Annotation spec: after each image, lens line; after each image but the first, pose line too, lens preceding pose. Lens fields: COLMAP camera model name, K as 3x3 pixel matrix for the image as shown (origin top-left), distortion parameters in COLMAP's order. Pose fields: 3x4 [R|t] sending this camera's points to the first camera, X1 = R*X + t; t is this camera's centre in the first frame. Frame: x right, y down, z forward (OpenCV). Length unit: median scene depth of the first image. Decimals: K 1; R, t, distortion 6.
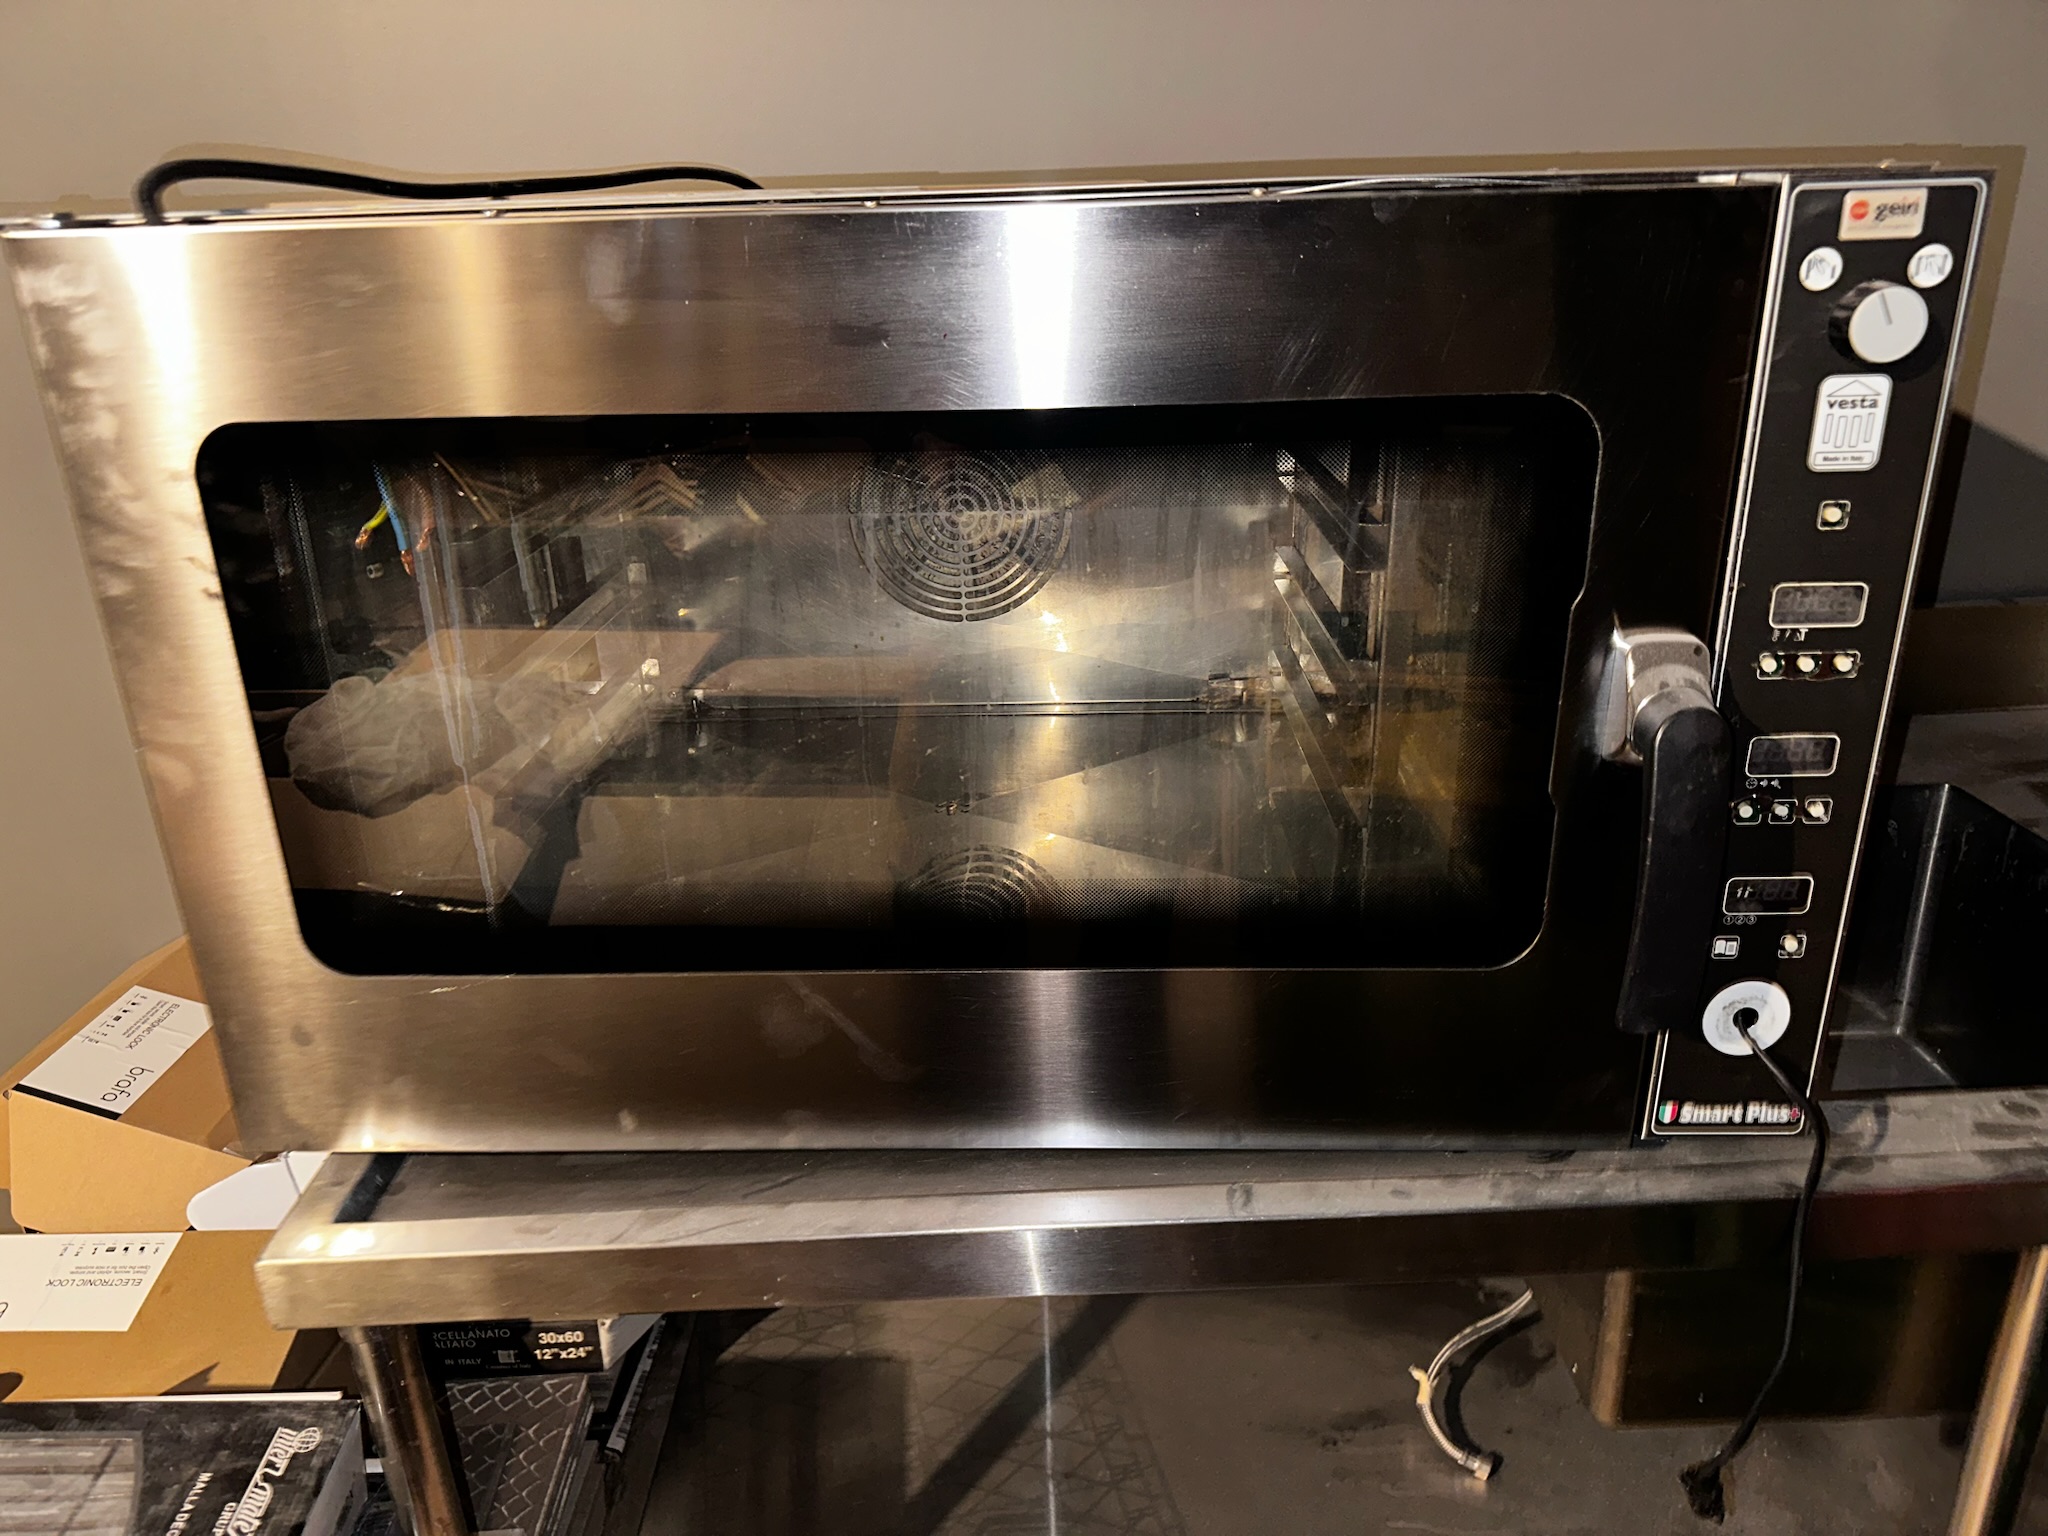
lens RADIAL K [[1444.5, 0, 1023.3], [0, 1444.5, 777.5], [0, 0, 1]] dist [-0.002130, -0.002174]
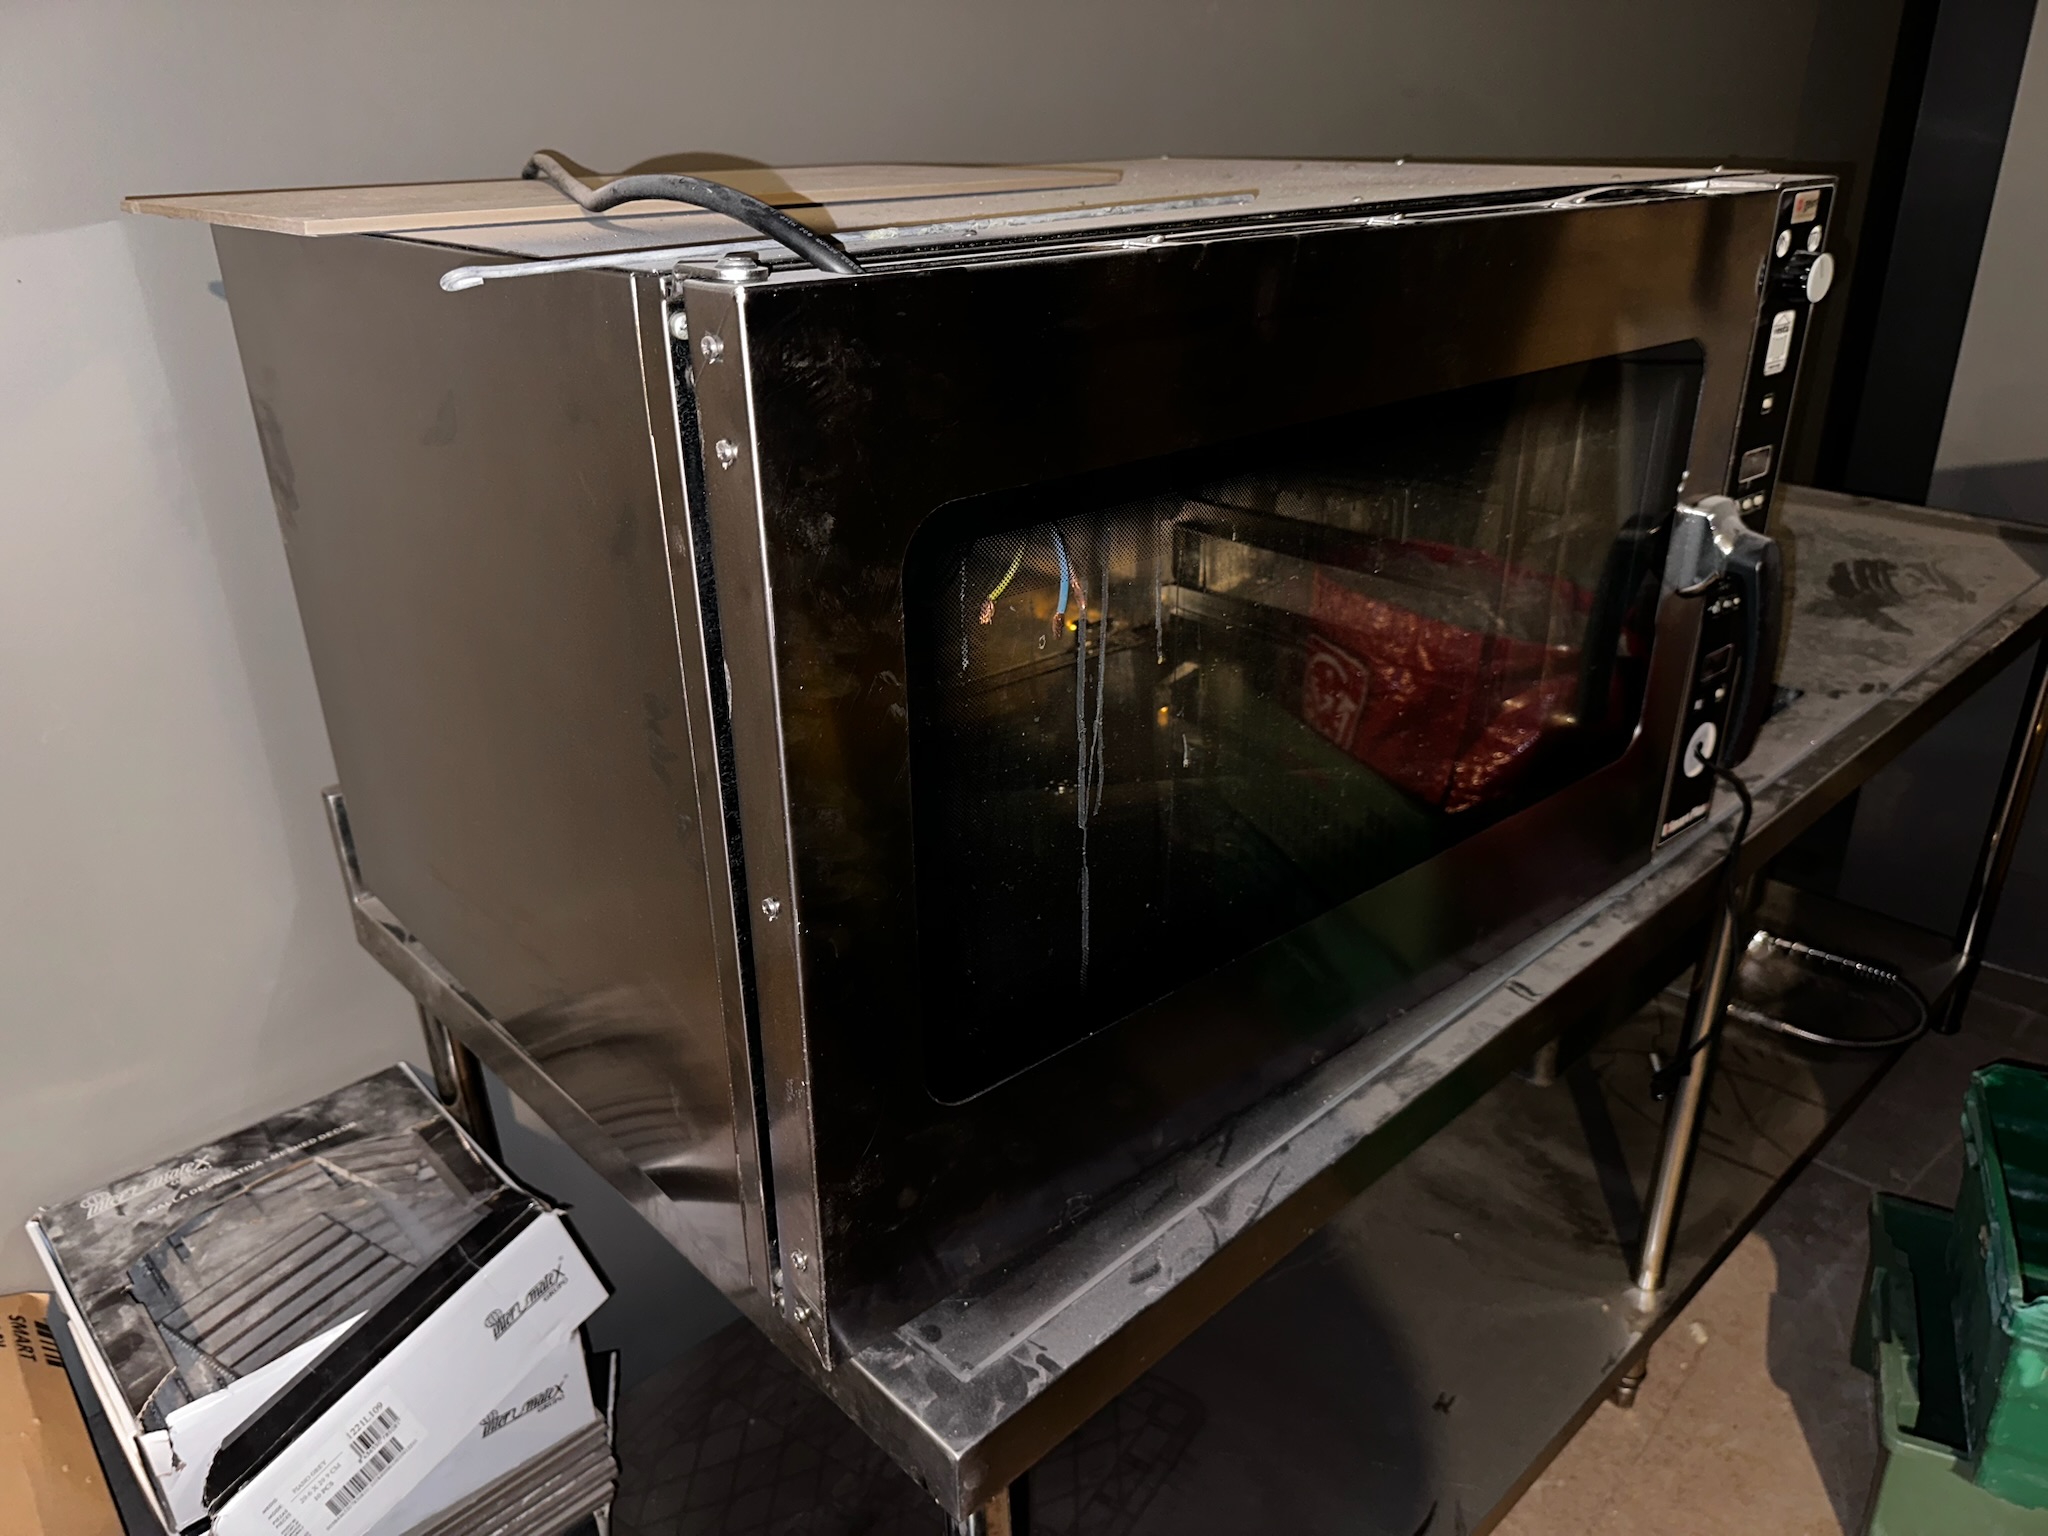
lens RADIAL K [[1469.4, 0, 1024.0], [0, 1469.4, 768.0], [0, 0, 1]] dist [0.045343, -0.095485]
pose [[0.709539, -0.263206, 0.653664, -1.025229], [0.234074, 0.962985, 0.133675, -0.188295], [-0.664653, 0.058158, 0.744886, 0.358178]]
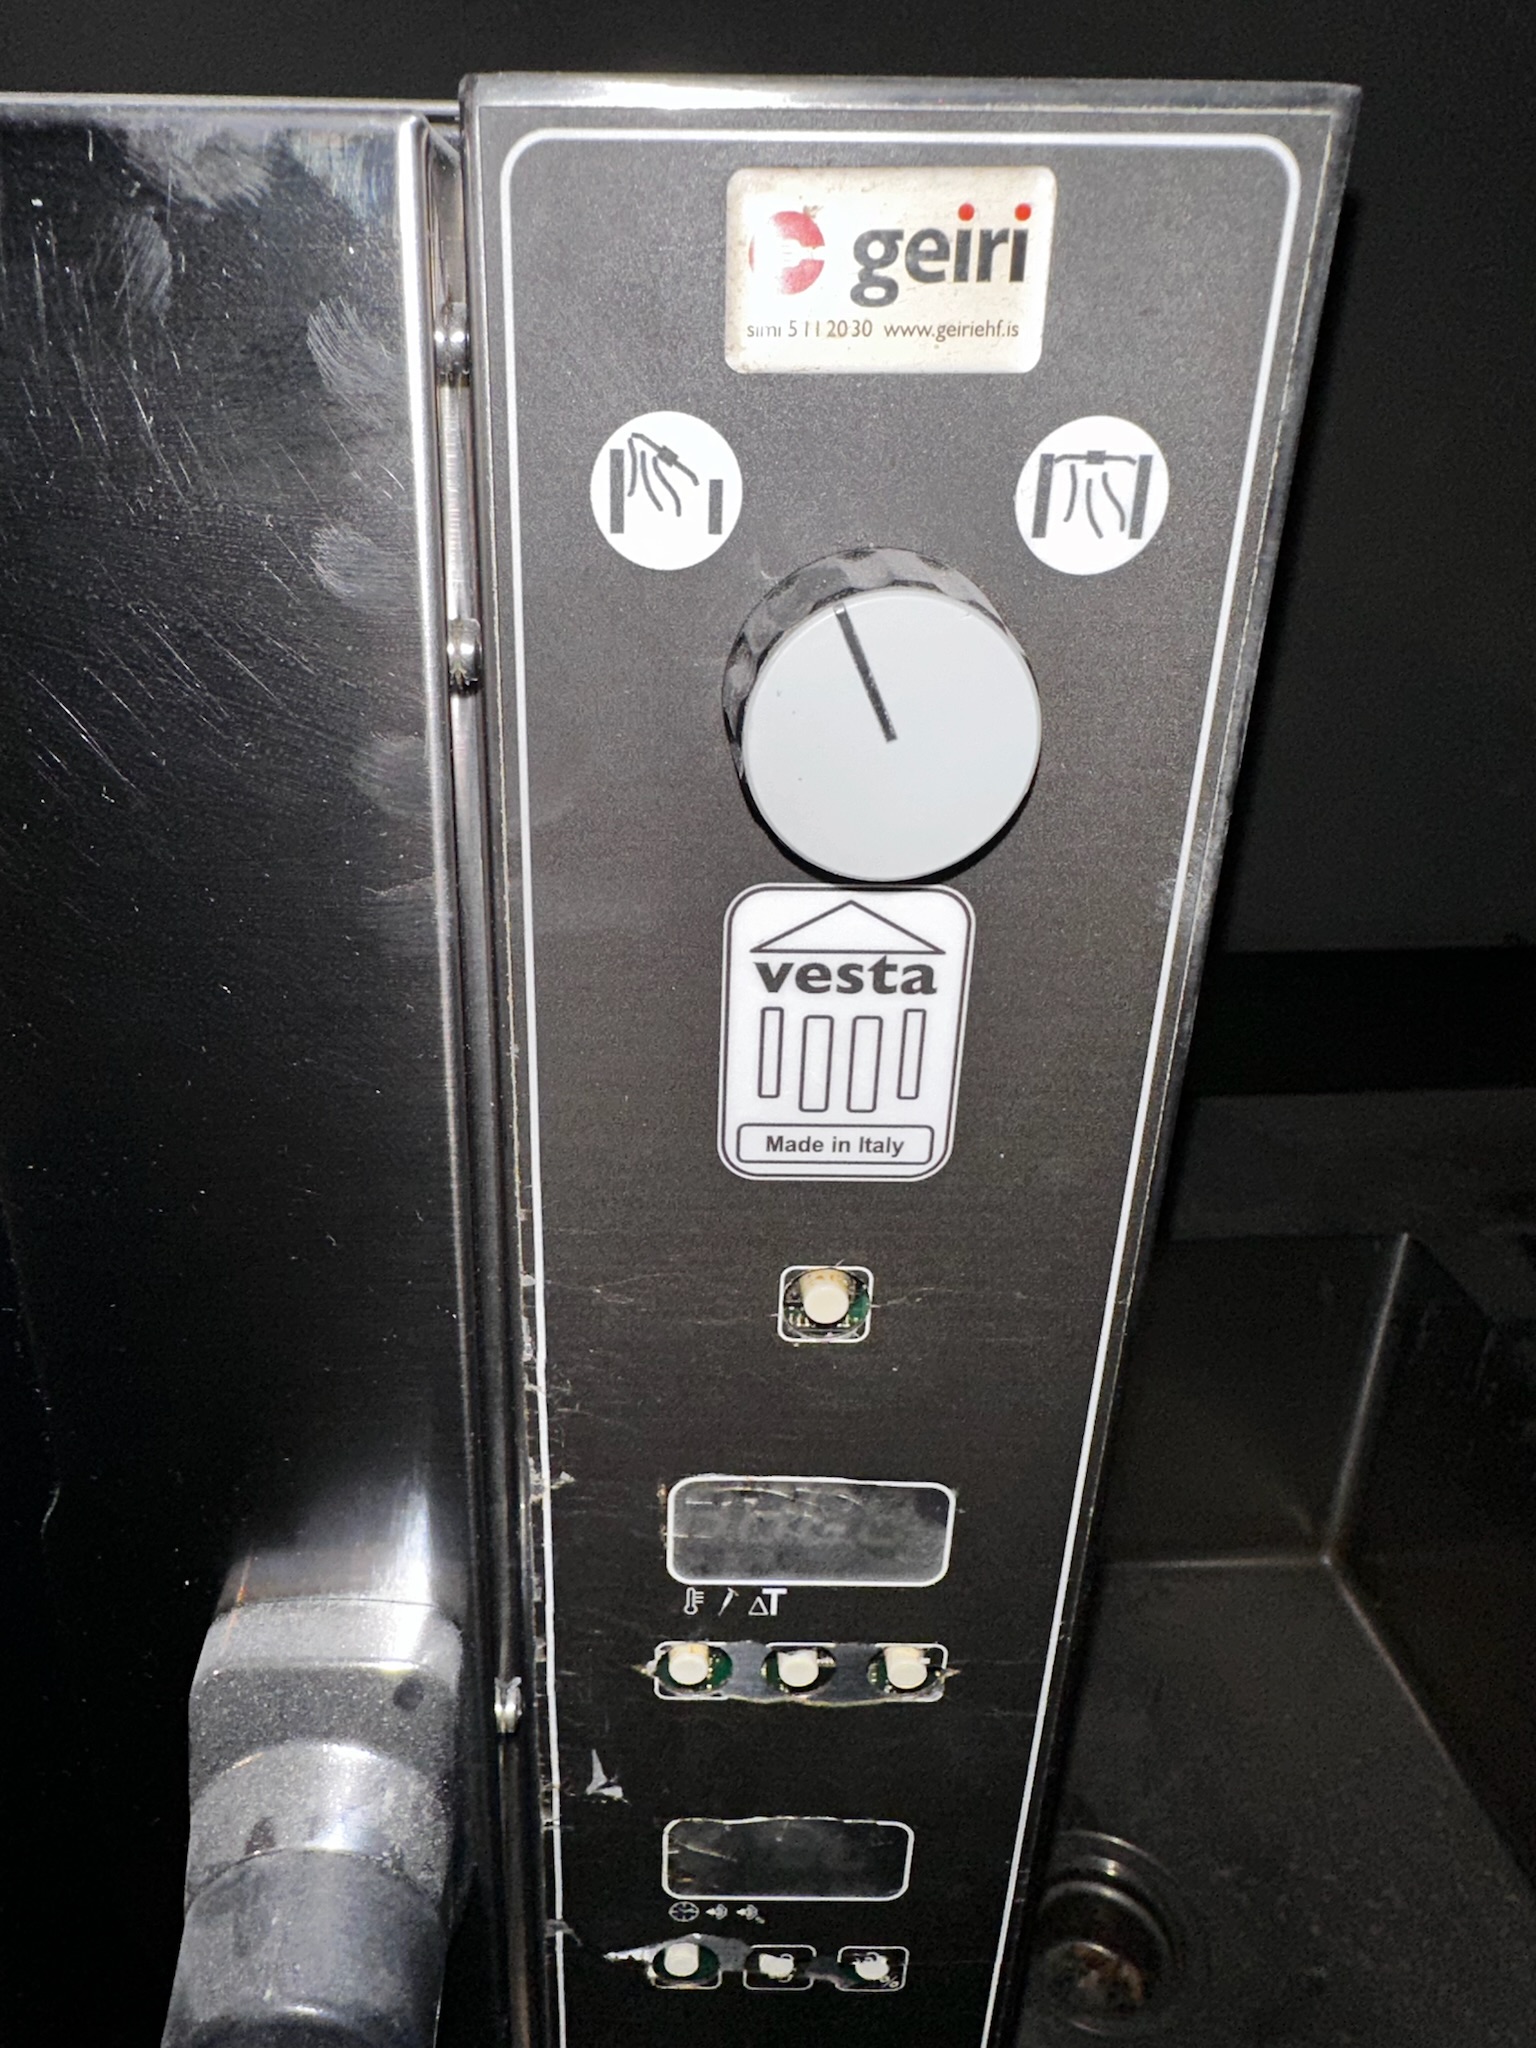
lens RADIAL K [[1423.0, 0, 663.7], [0, 1423.0, 979.5], [0, 0, 1]] dist [-0.001988, -0.001189]
pose [[0.998546, 0.024871, 0.047820, 0.473951], [-0.027059, 0.998590, 0.045669, -0.243526], [-0.046617, -0.046896, 0.997811, 0.653358]]
